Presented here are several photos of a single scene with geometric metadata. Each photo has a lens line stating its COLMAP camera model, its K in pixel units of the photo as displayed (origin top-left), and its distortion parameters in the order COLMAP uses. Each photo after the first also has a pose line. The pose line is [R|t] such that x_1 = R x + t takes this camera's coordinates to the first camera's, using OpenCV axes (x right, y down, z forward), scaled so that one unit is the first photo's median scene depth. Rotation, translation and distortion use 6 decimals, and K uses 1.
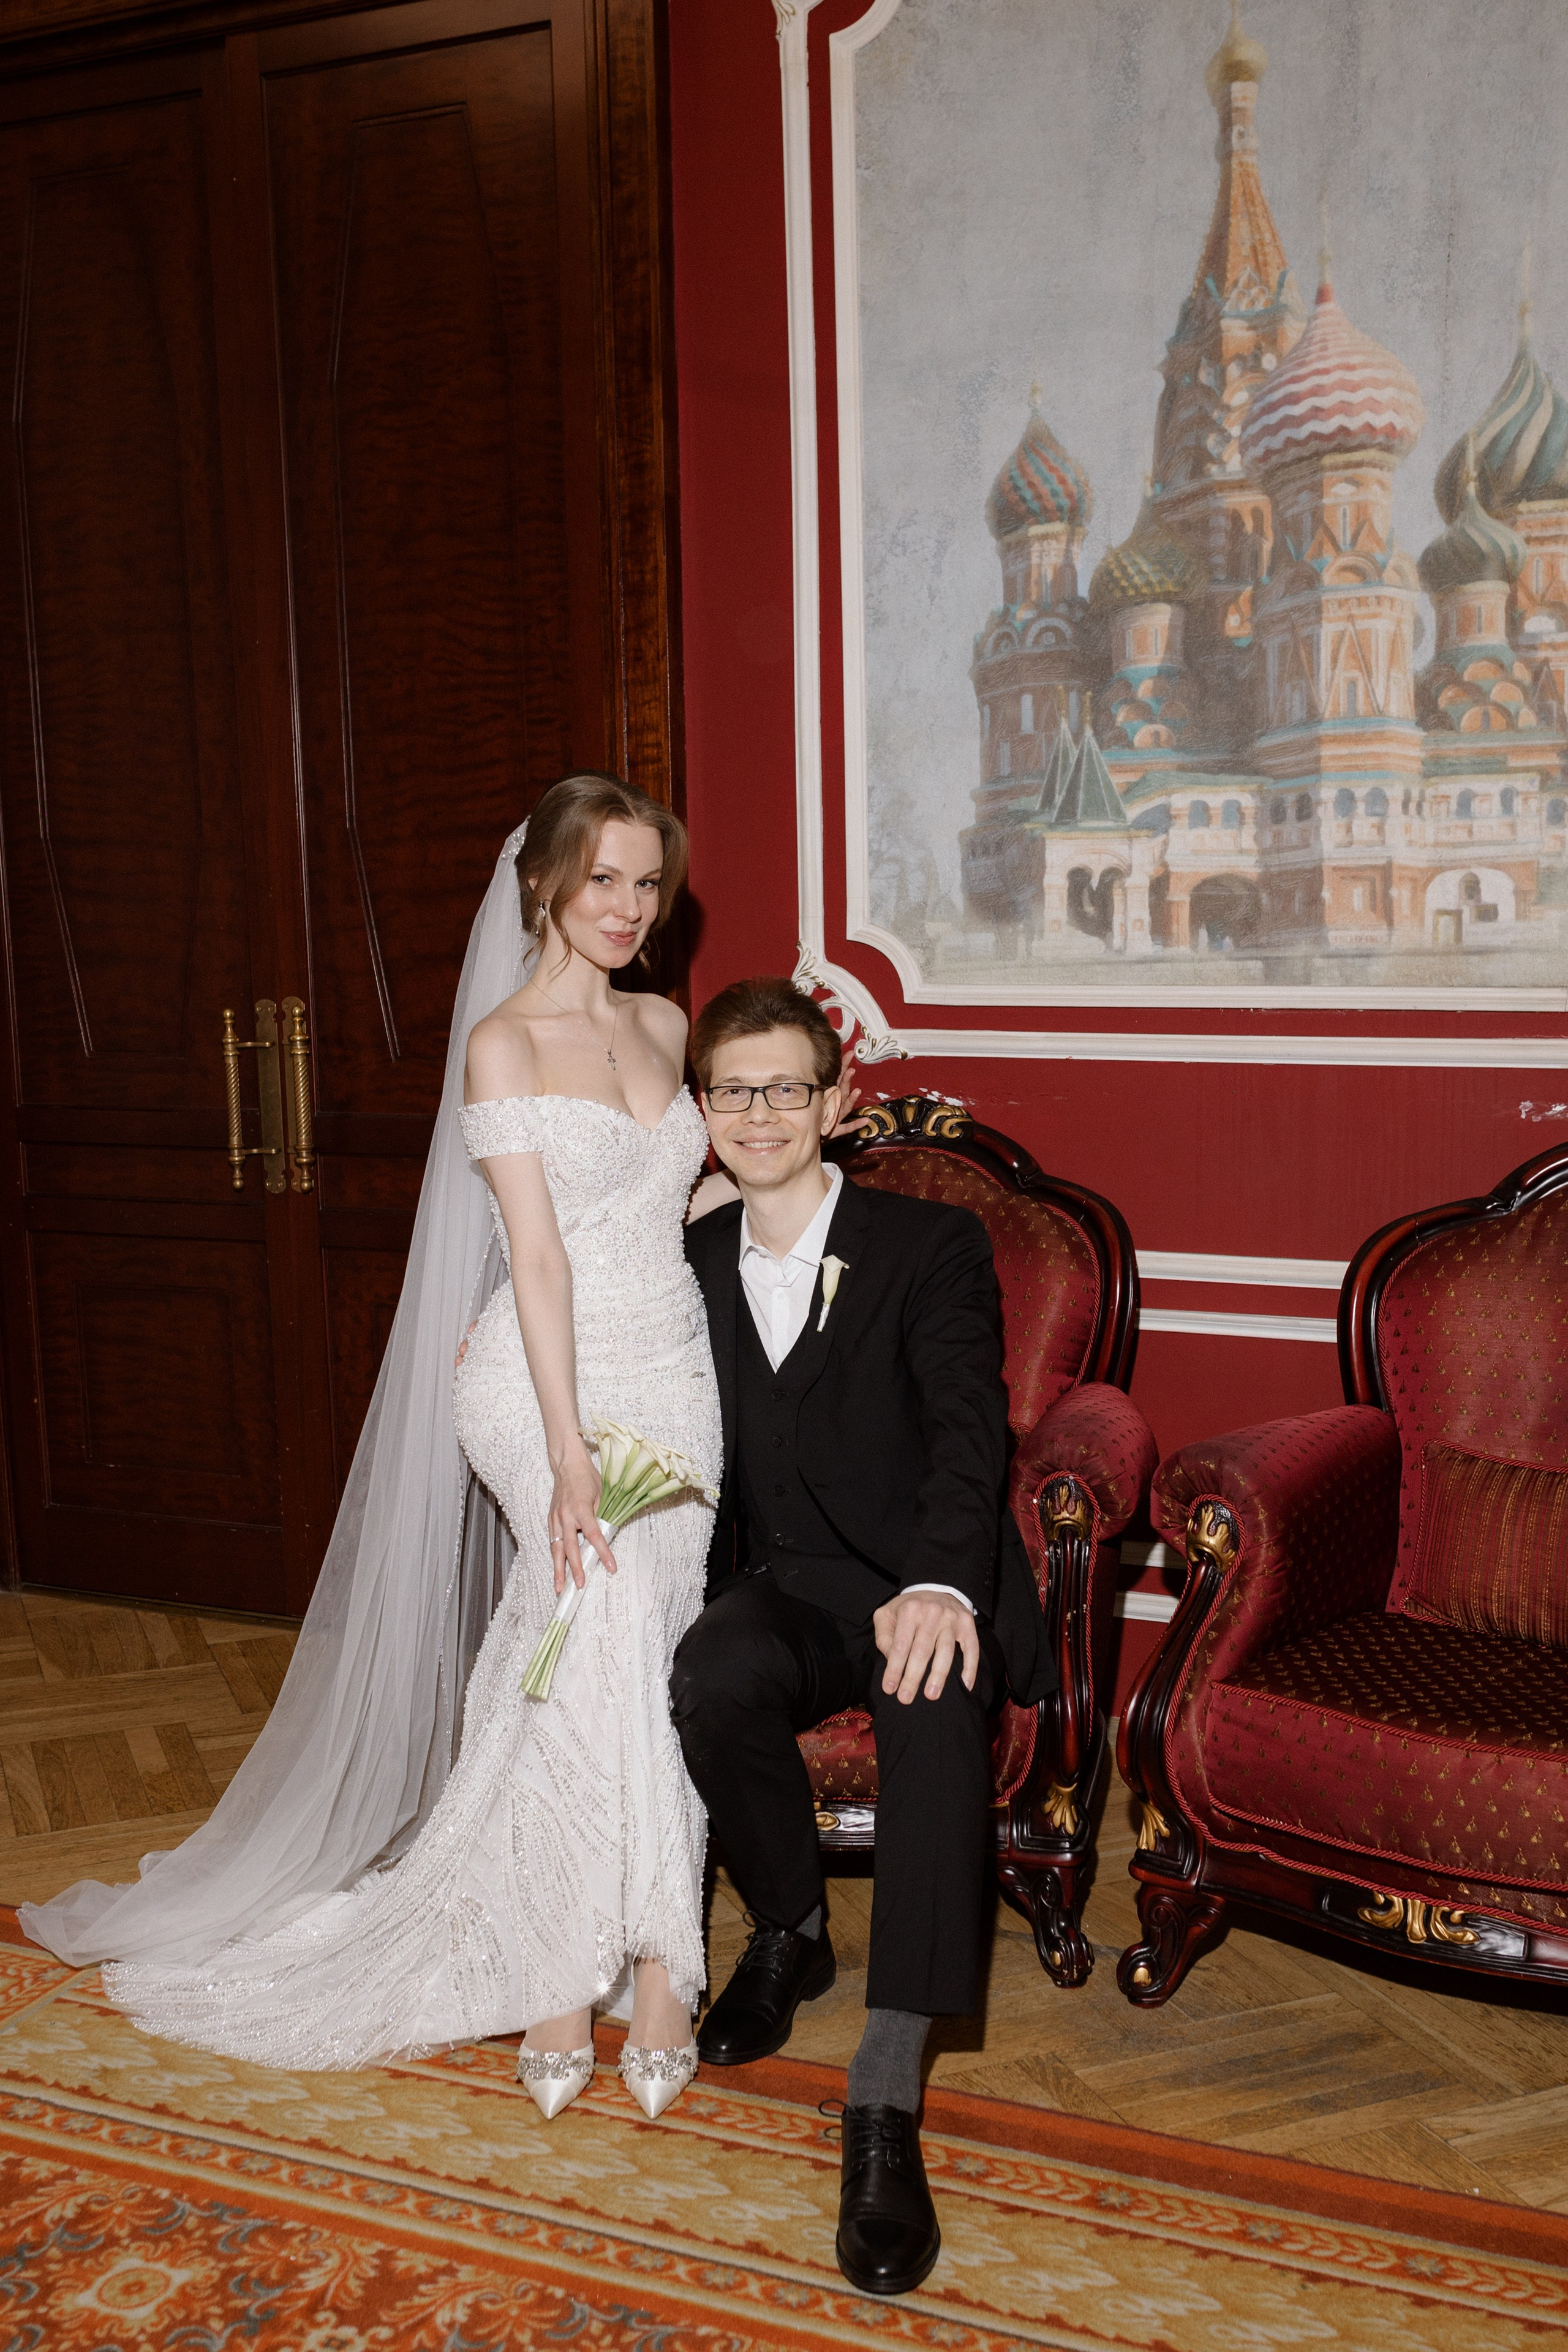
lens RADIAL K [[2422.5, 0, 773.4], [0, 2422.5, 1250.4], [0, 0, 1]] dist [-0.000376, -0.001506]
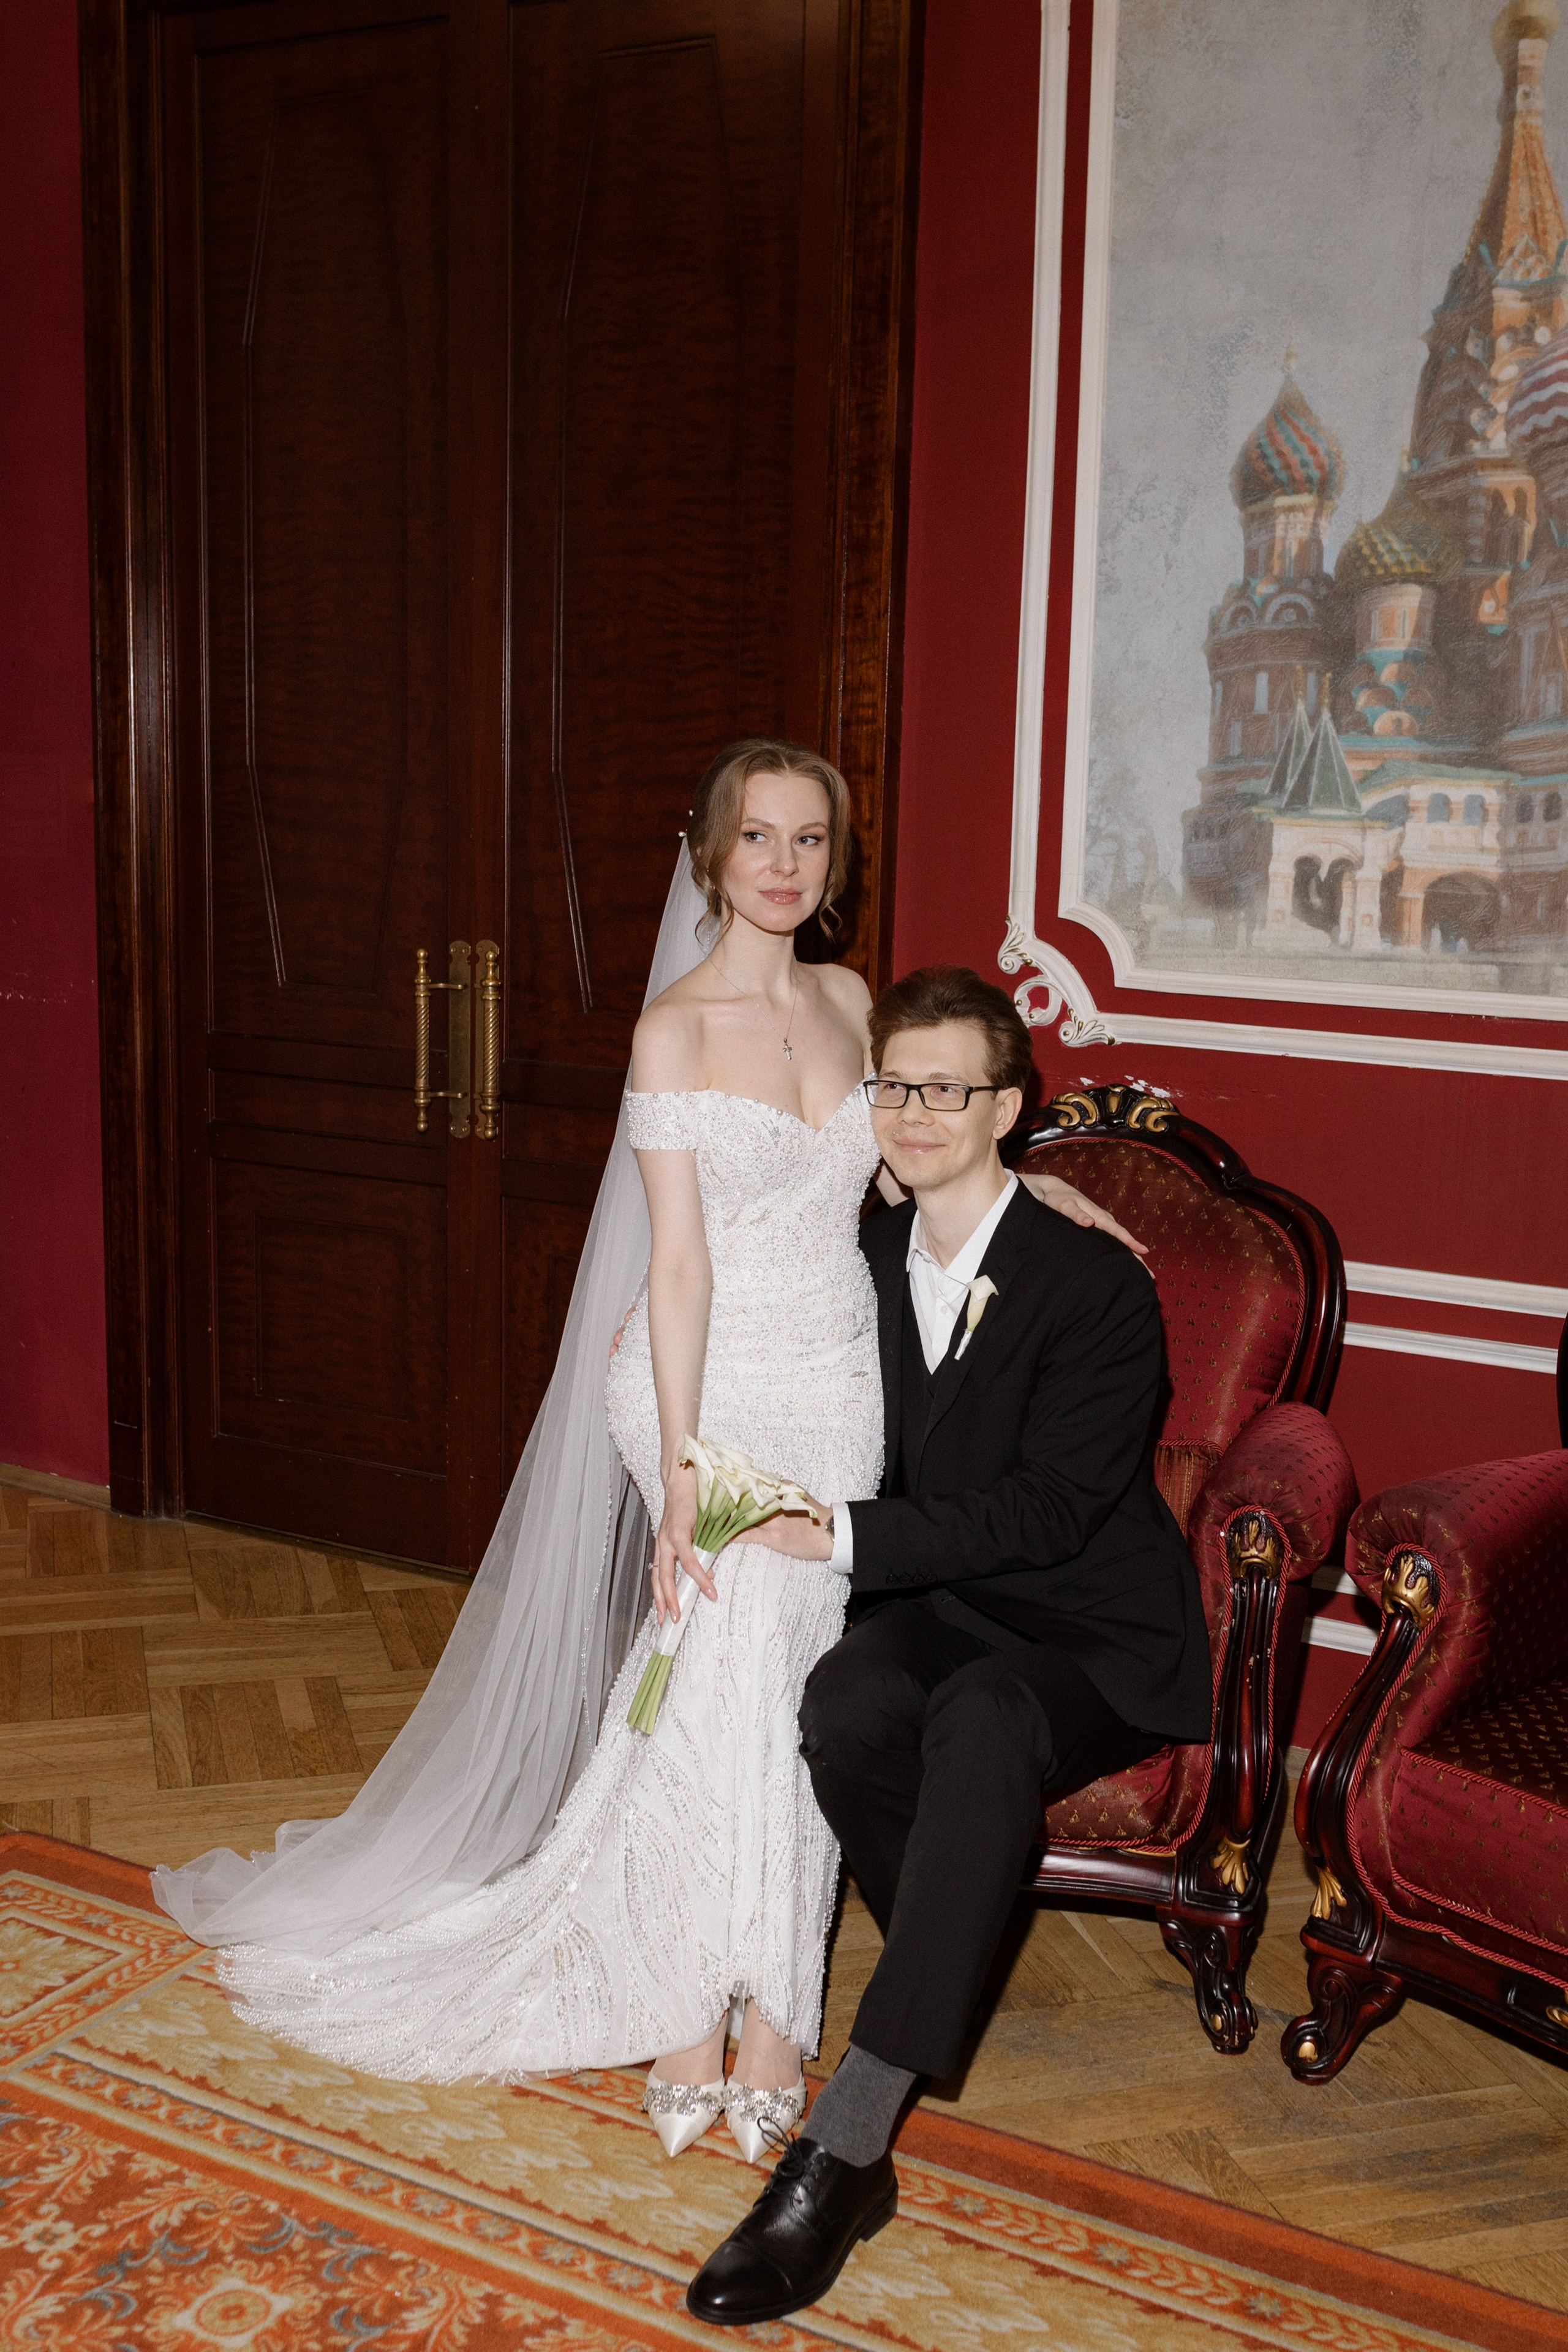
lens RADIAL K [[2435.6, 0, 783.8], [0, 2435.6, 1154.5], [0, 0, 1]] dist [-0.000238, -0.006616]
pose [[0.995428, 0.057767, -0.076061, 0.001003], [-0.057905, 0.998322, 0.000398, -0.031152], [0.075956, 0.004008, 0.997103, 0.032873]]
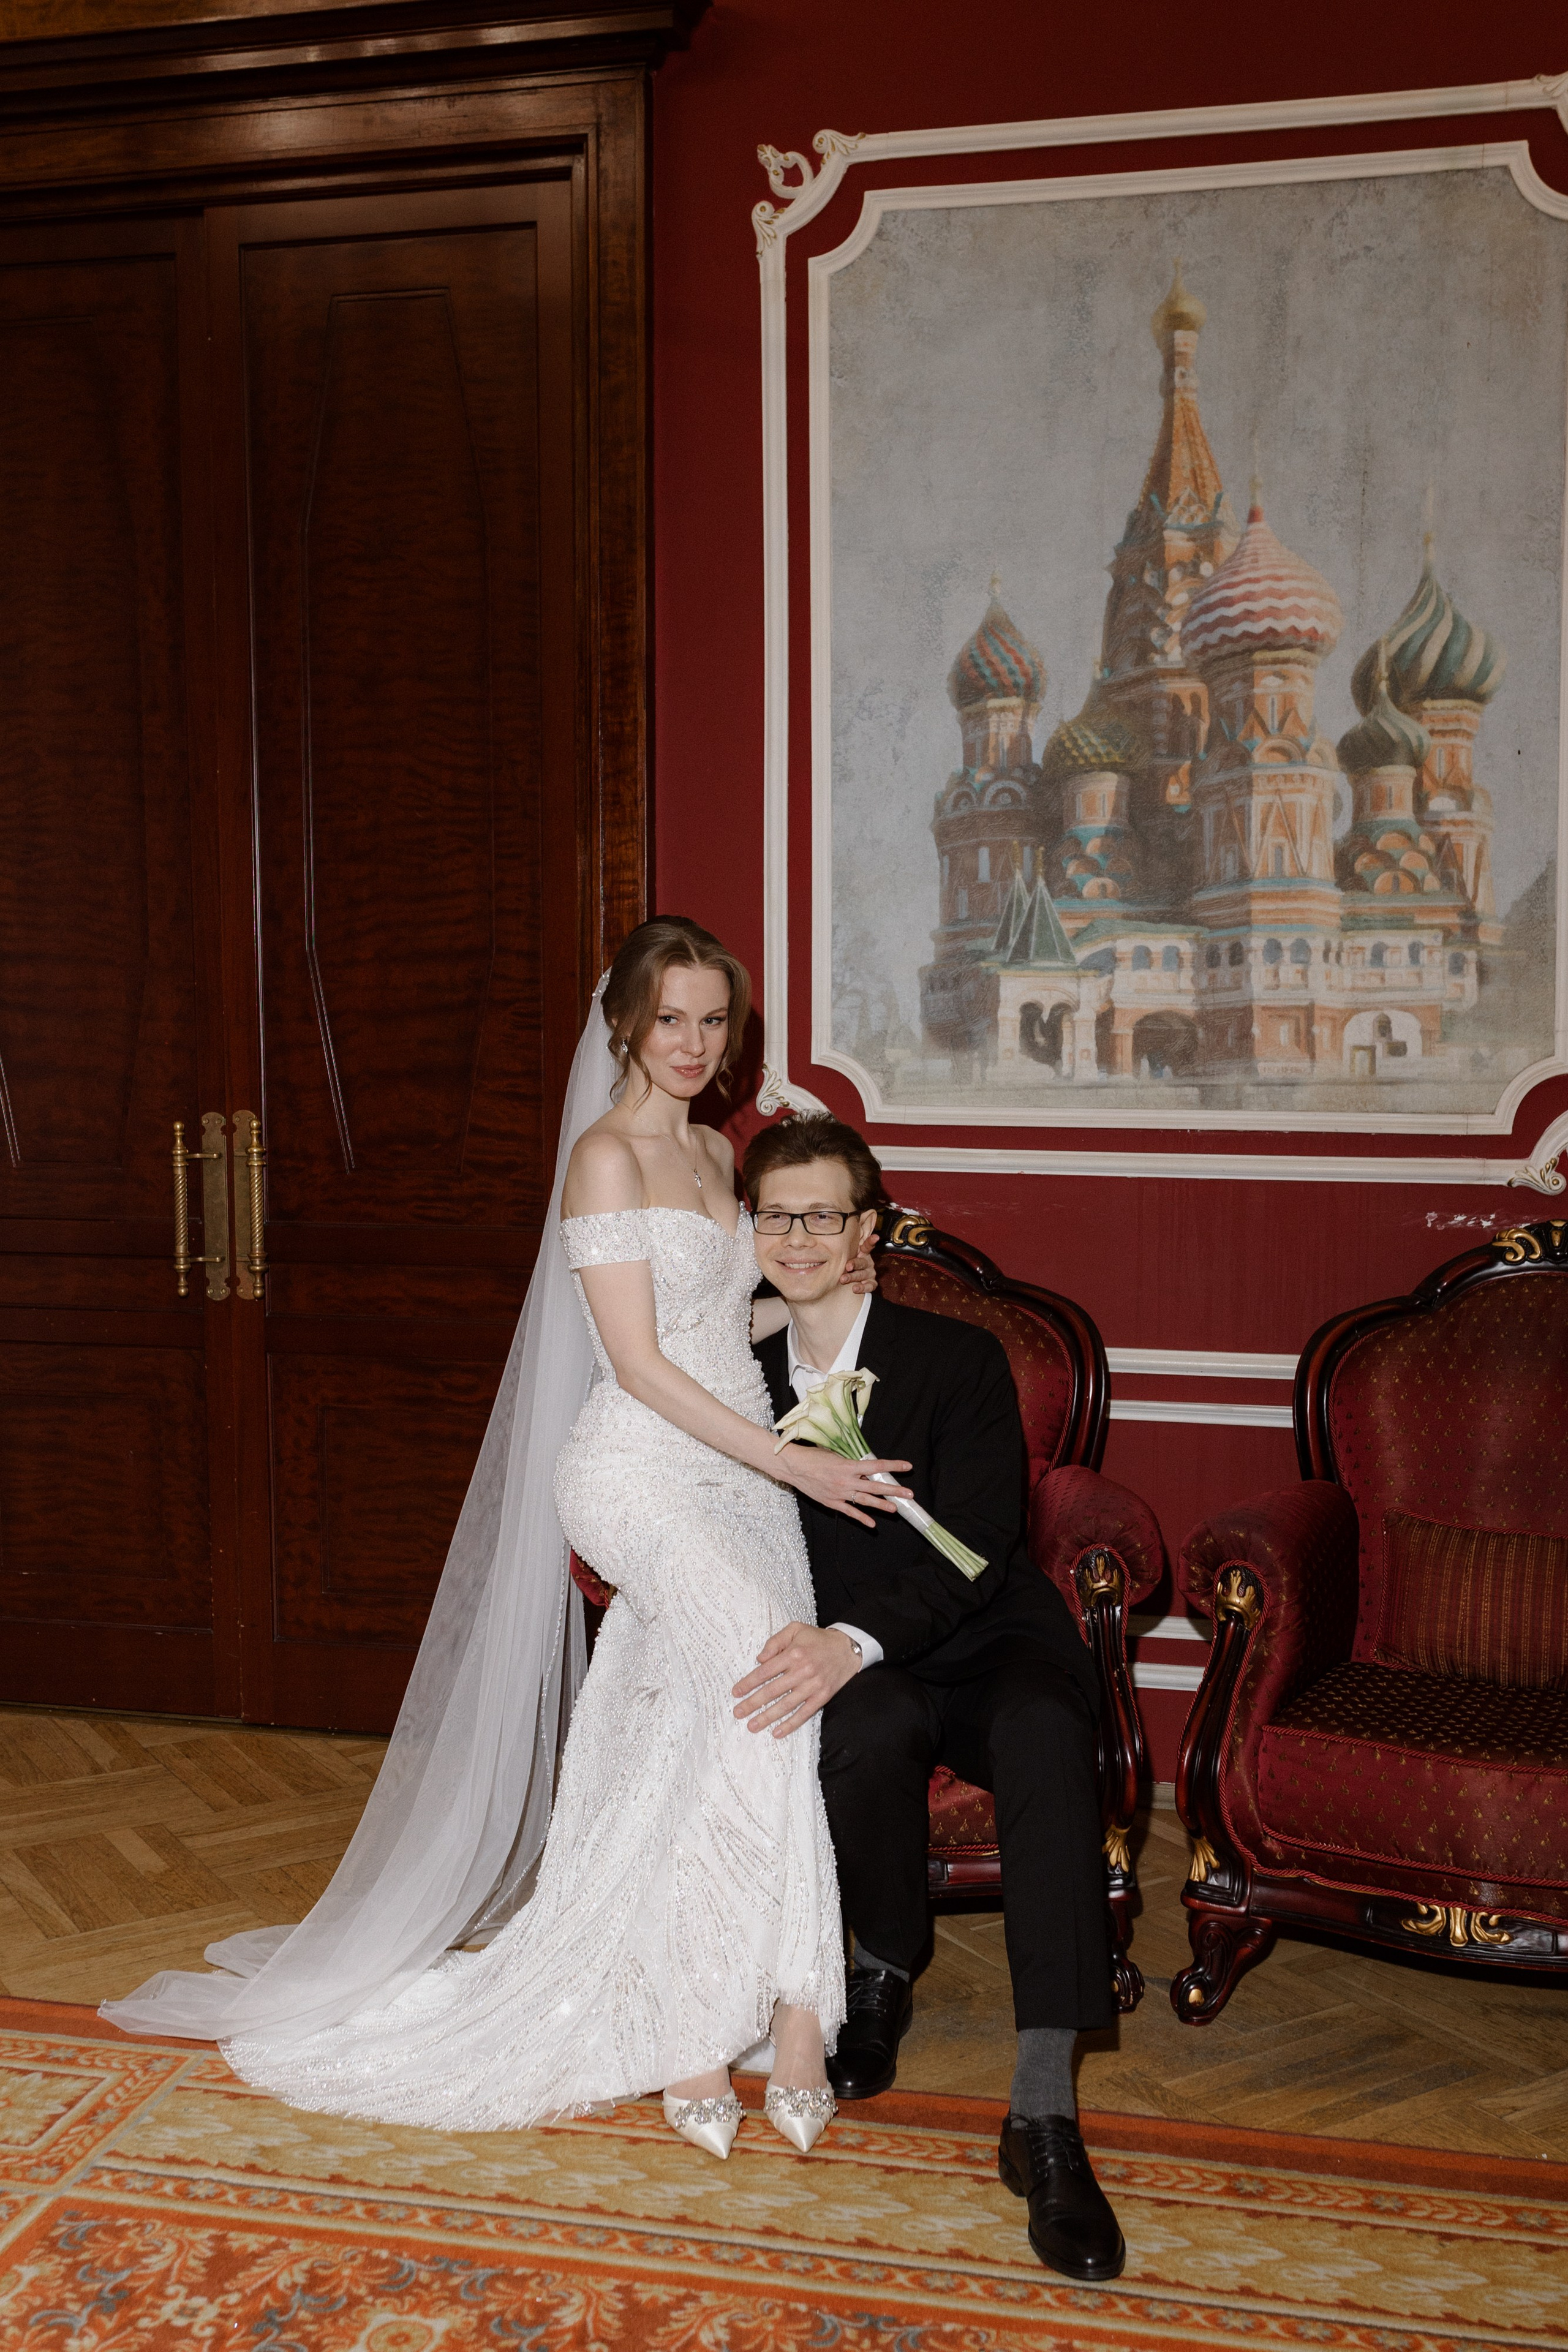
lens RADIAL K [[2407.6, 0, 780.8], [0, 2407.6, 1205.6], [0, 0, 1]] dist [-0.000600, -0.000268]
pose [[0.981718, 0.000775, 0.190340, -0.207399], [0.011067, 0.998067, -0.061147, 0.001732], [-0.190020, 0.062135, 0.979812, -0.060036]]
